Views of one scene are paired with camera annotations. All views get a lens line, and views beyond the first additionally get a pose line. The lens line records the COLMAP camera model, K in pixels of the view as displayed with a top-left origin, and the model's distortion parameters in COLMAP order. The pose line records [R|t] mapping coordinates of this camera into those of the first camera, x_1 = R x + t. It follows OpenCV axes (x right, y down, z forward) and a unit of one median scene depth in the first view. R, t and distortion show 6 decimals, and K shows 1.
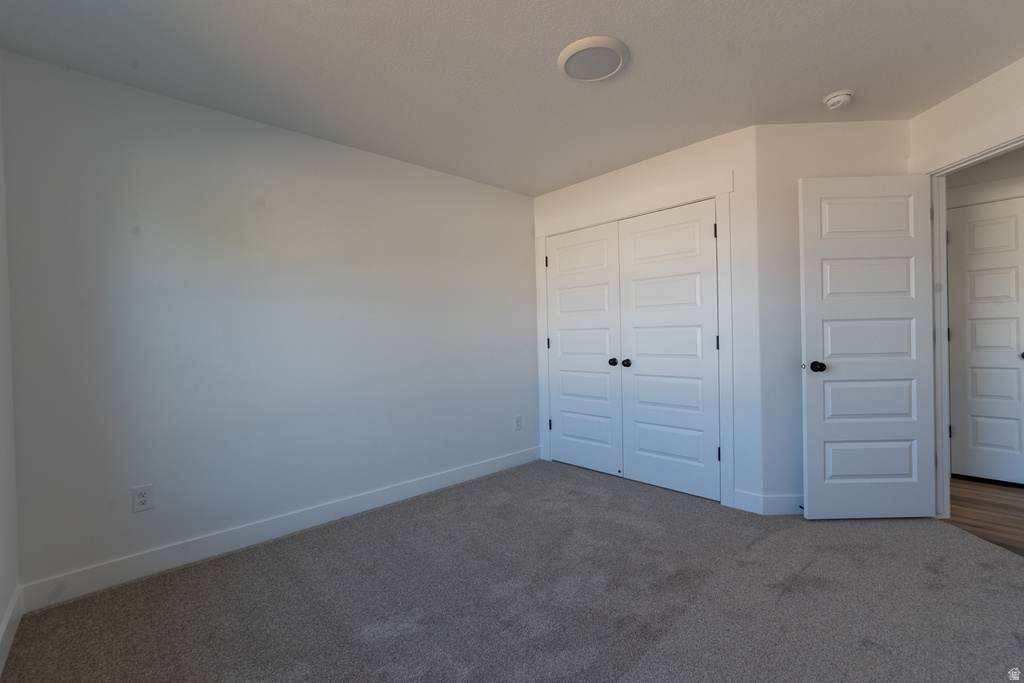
lens RADIAL K [[439.7, 0, 512.0], [0, 439.7, 341.5], [0, 0, 1]] dist [-0.012928, 0.000697]
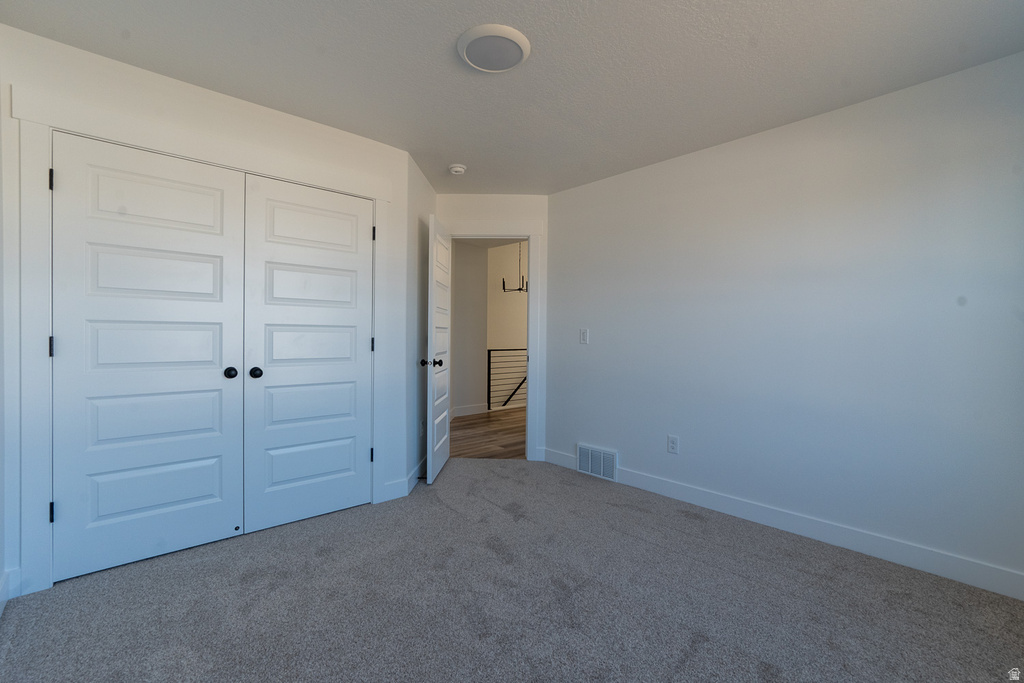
lens RADIAL K [[453.4, 0, 512.0], [0, 453.4, 341.5], [0, 0, 1]] dist [0.000801, 0.000359]
pose [[0.013924, 0.005332, 0.999889, -0.547437], [-0.001630, 0.999985, -0.005310, 0.000905], [-0.999902, -0.001556, 0.013932, 0.638455]]
